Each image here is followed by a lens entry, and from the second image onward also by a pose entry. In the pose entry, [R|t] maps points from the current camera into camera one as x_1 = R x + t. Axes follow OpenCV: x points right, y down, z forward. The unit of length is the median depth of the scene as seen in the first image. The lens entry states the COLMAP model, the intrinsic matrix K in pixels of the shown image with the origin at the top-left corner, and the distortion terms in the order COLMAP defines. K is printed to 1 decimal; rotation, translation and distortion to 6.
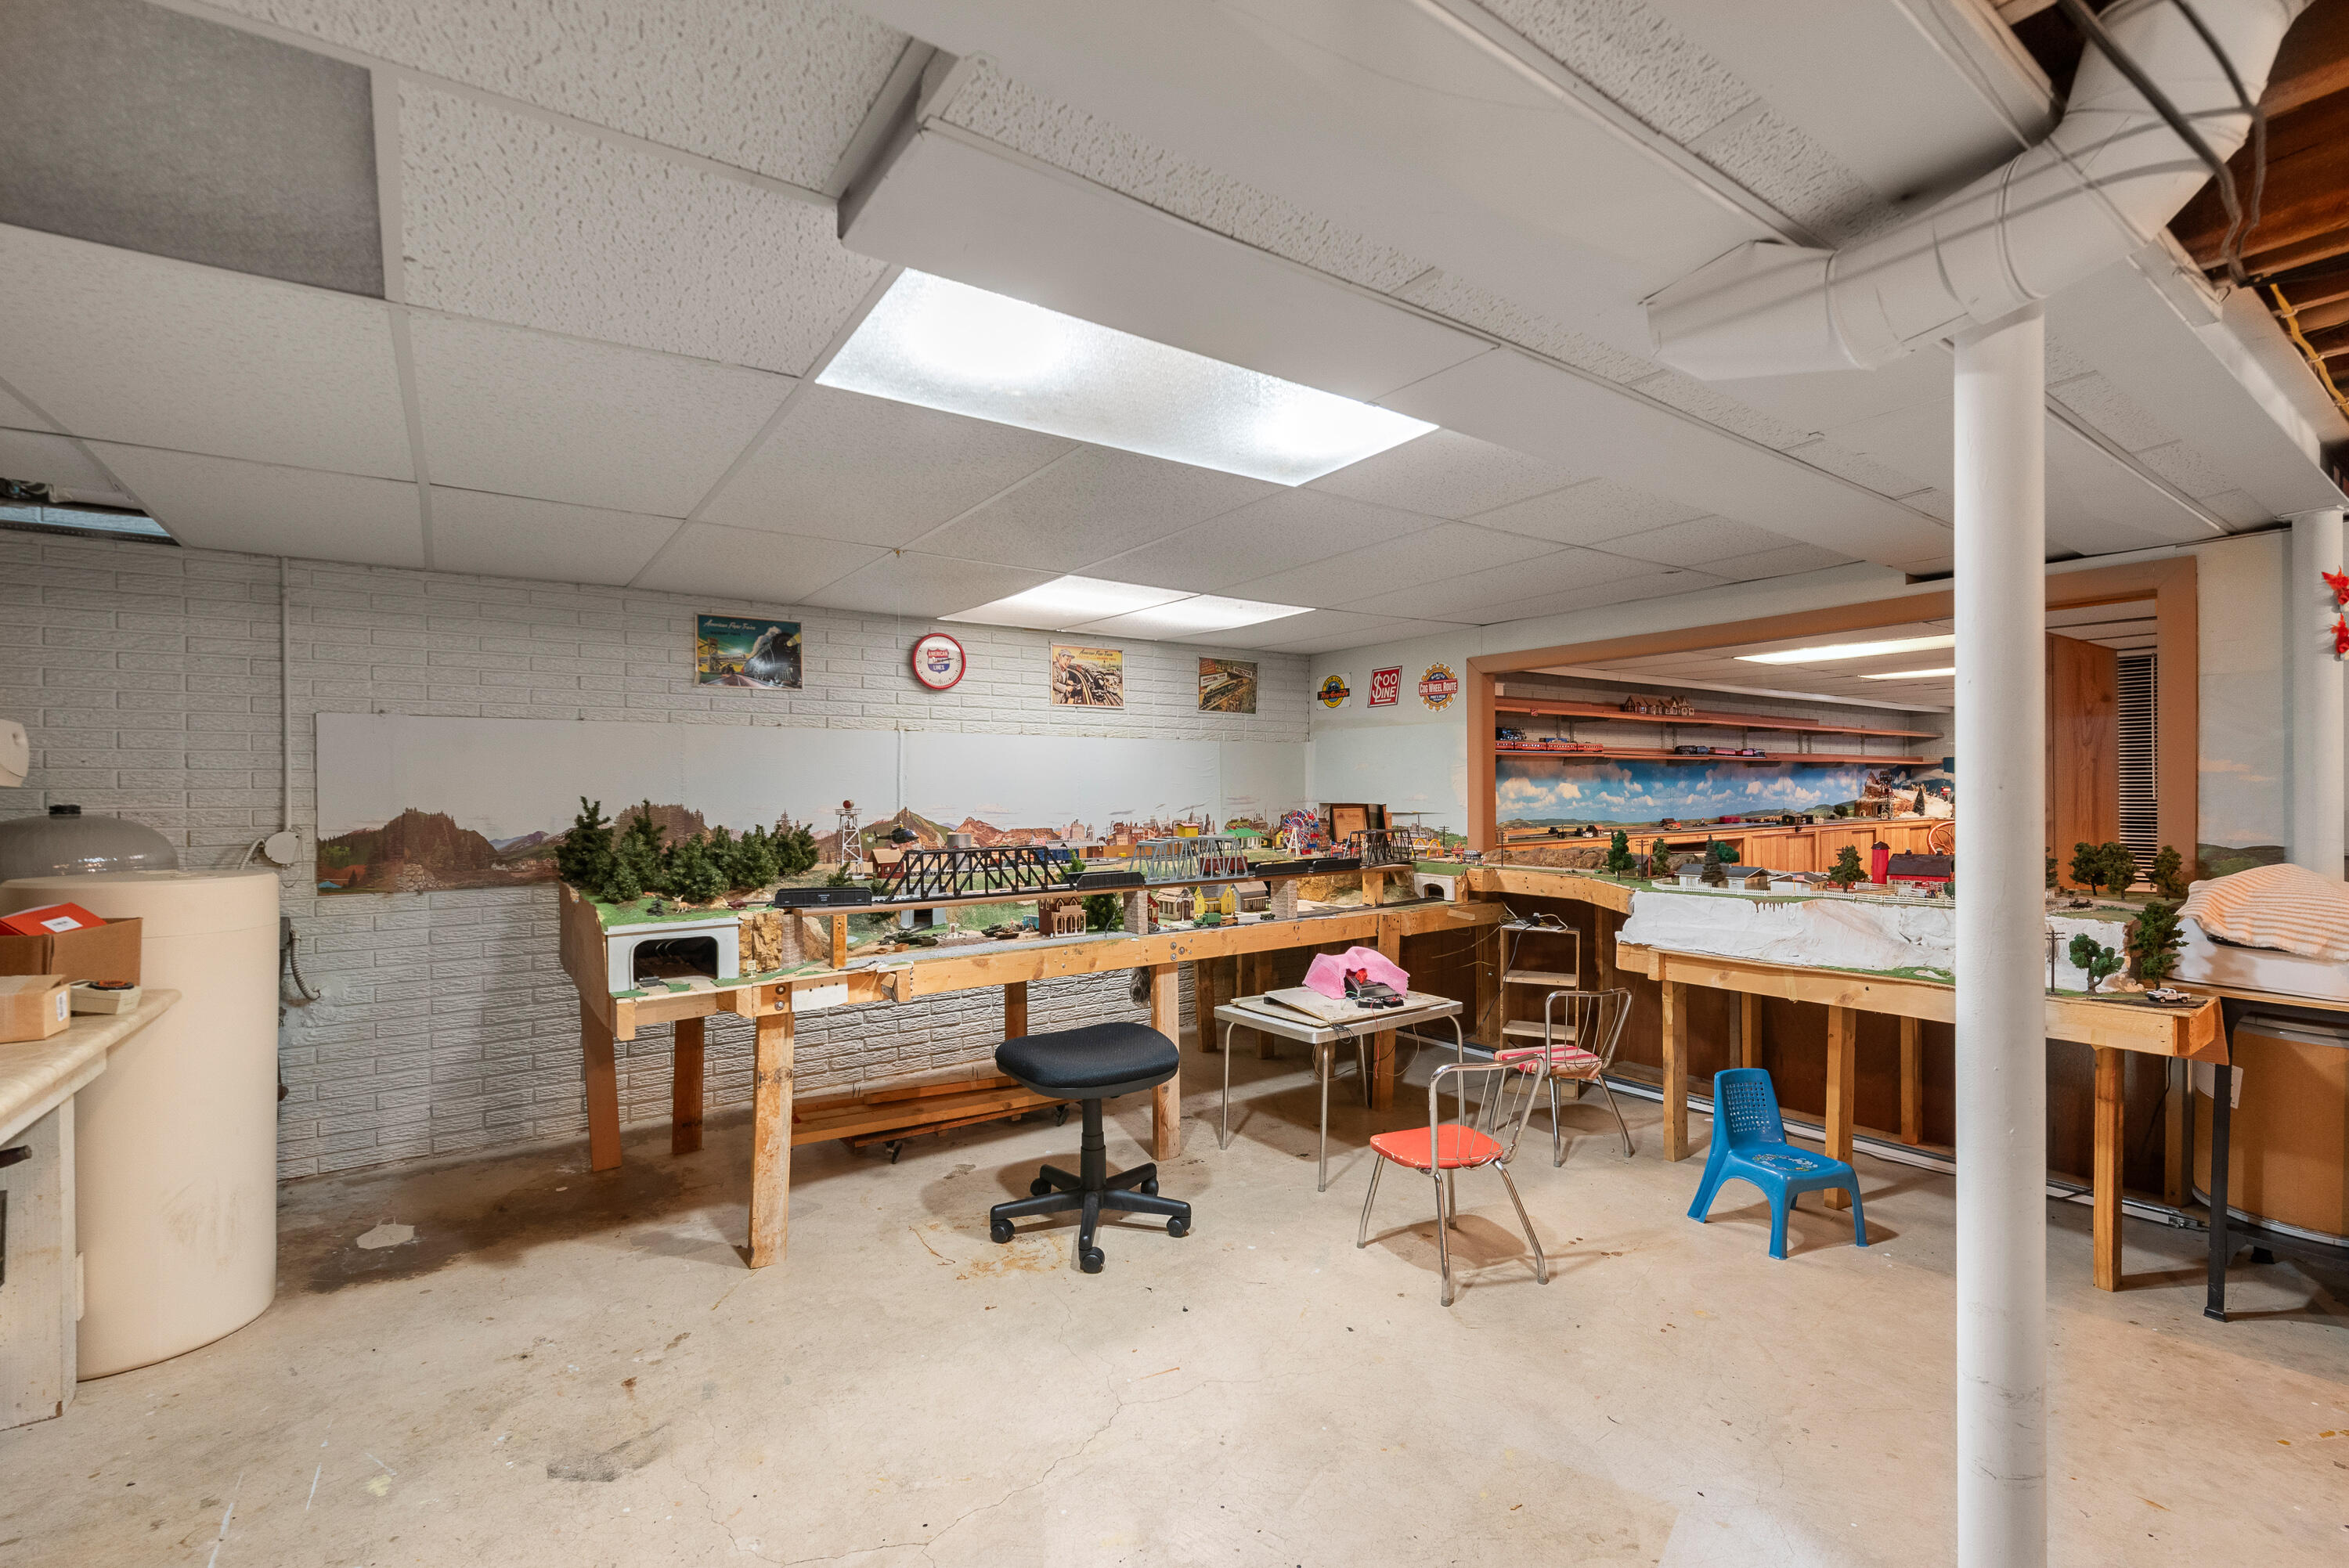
lens RADIAL K [[1017.7, 0, 1173.7], [0, 1017.7, 796.5], [0, 0, 1]] dist [0.003736, 0.001007]
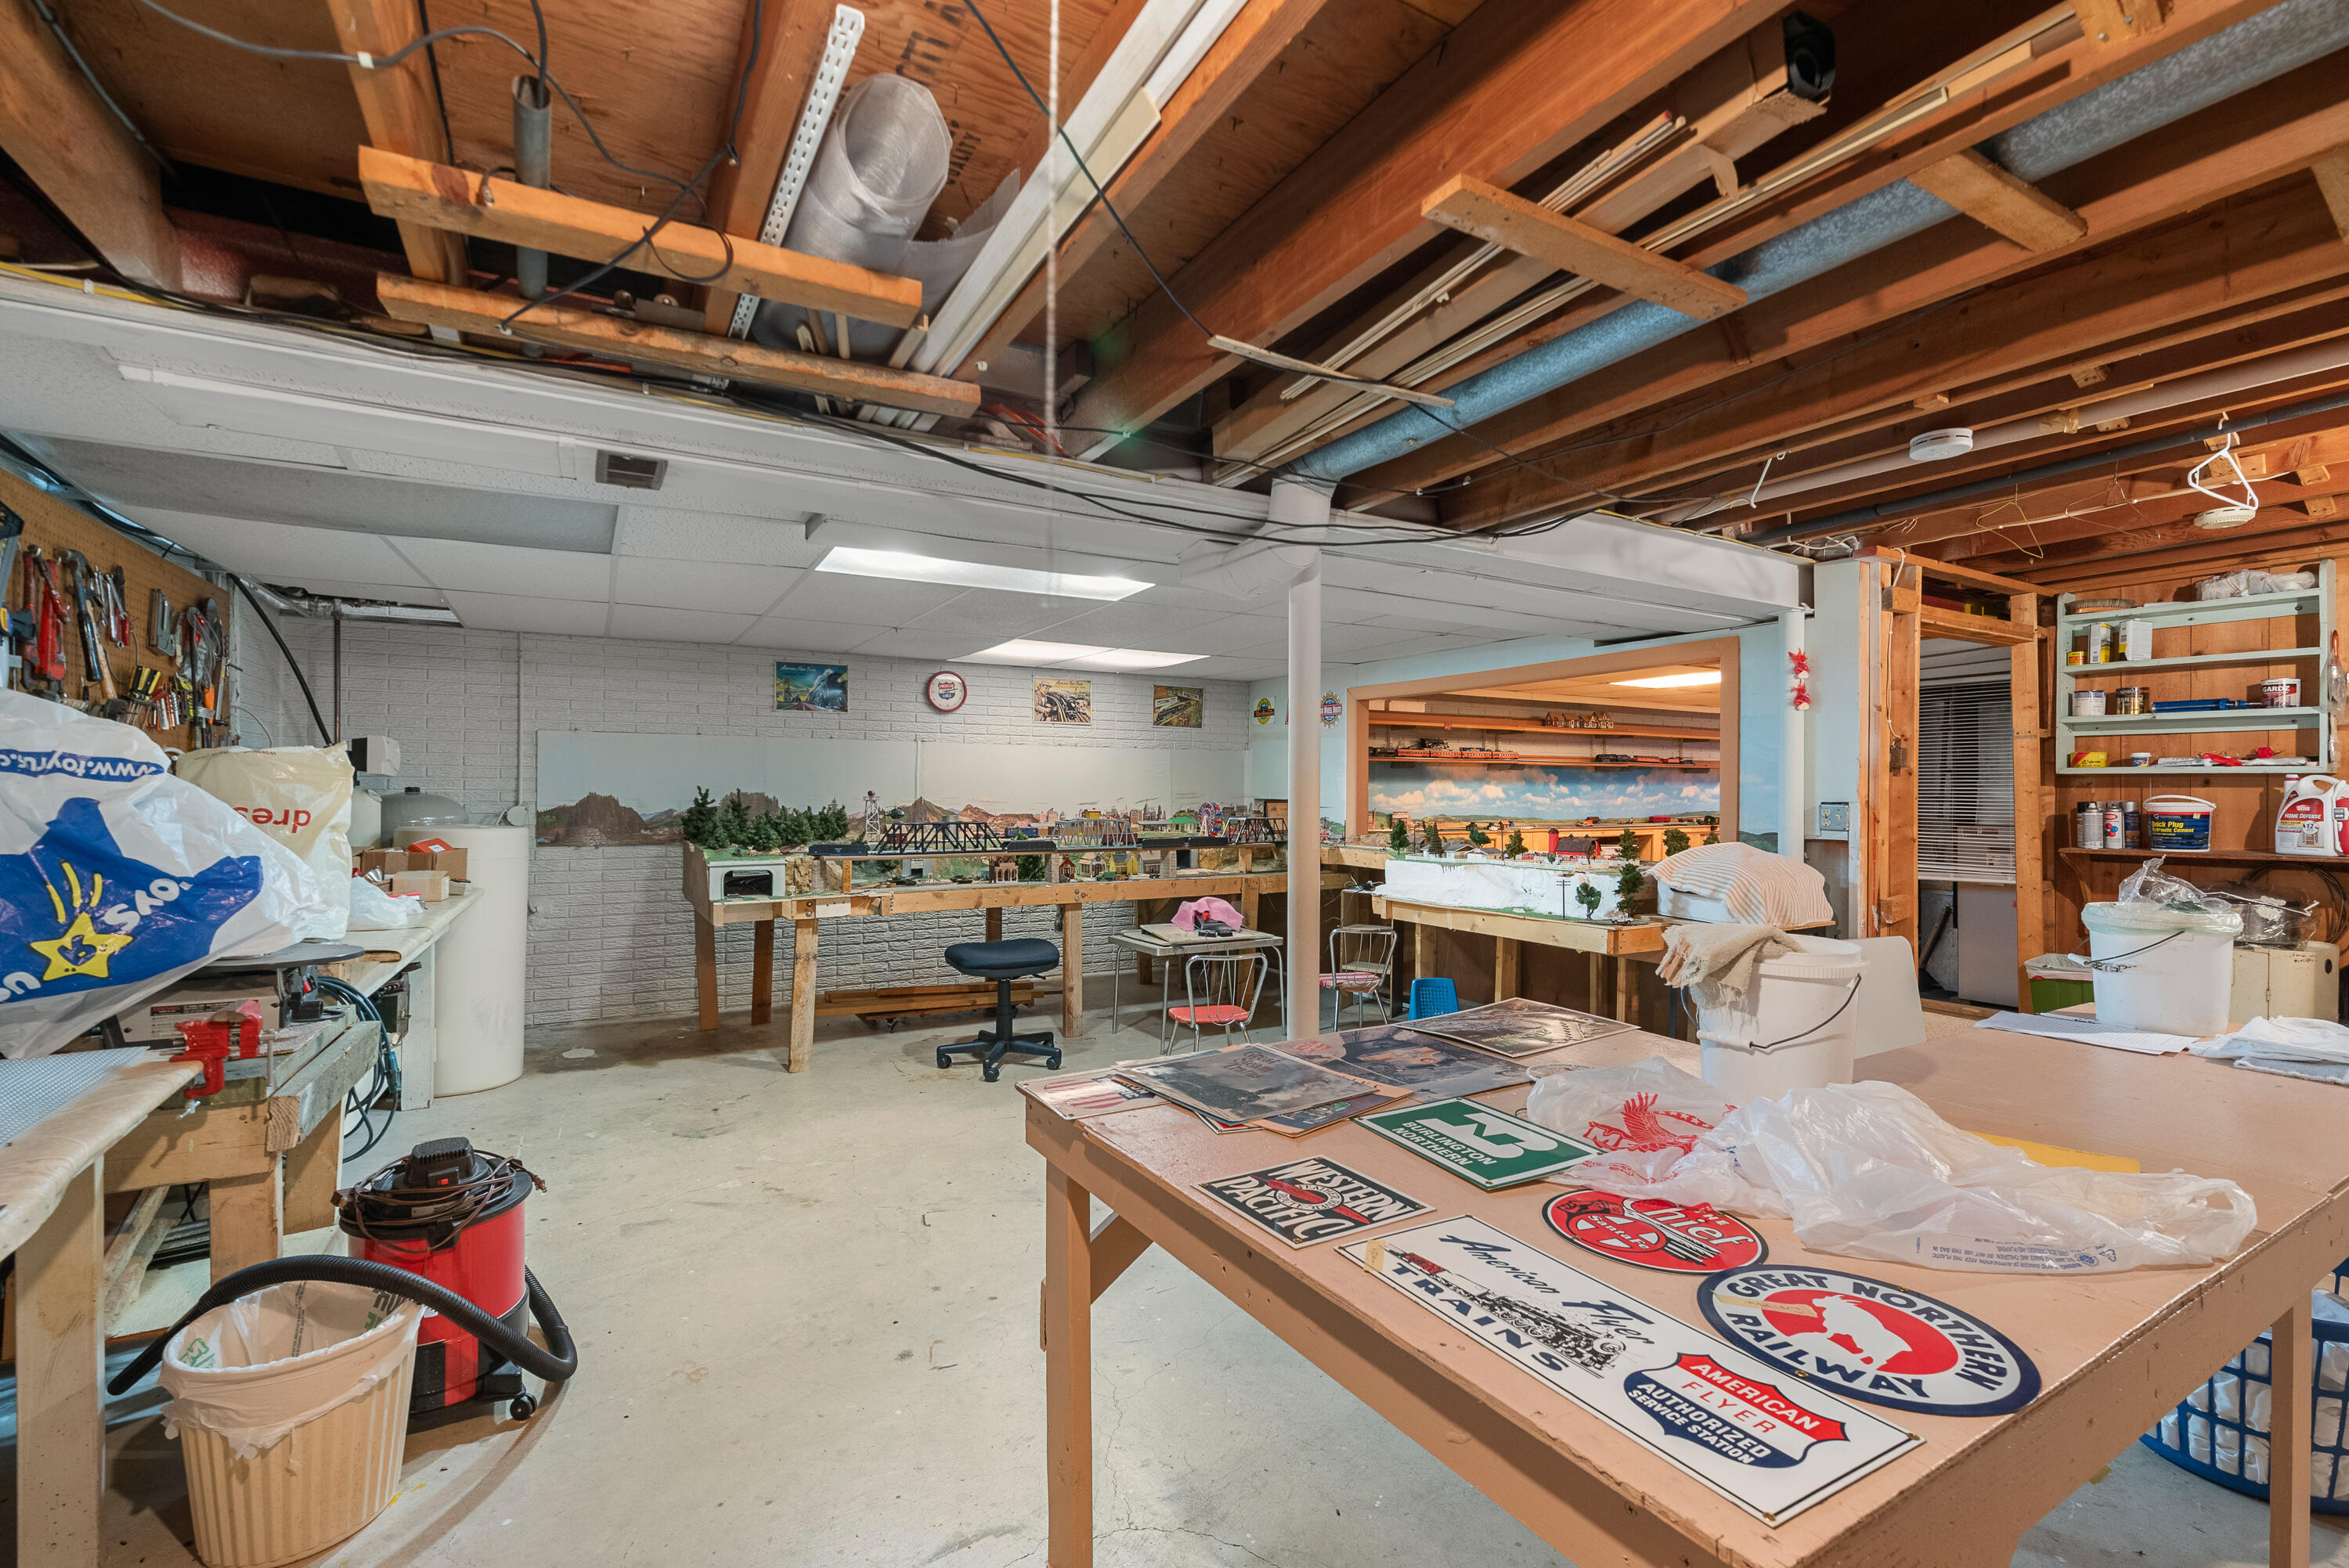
lens RADIAL K [[1017.7, 0, 1177.0], [0, 1017.7, 786.6], [0, 0, 1]] dist [0.003736, 0.001007]
pose [[0.995688, 0.012303, -0.091949, 0.271872], [-0.012938, 0.999896, -0.006313, 0.001484], [0.091862, 0.007476, 0.995744, -0.449430]]
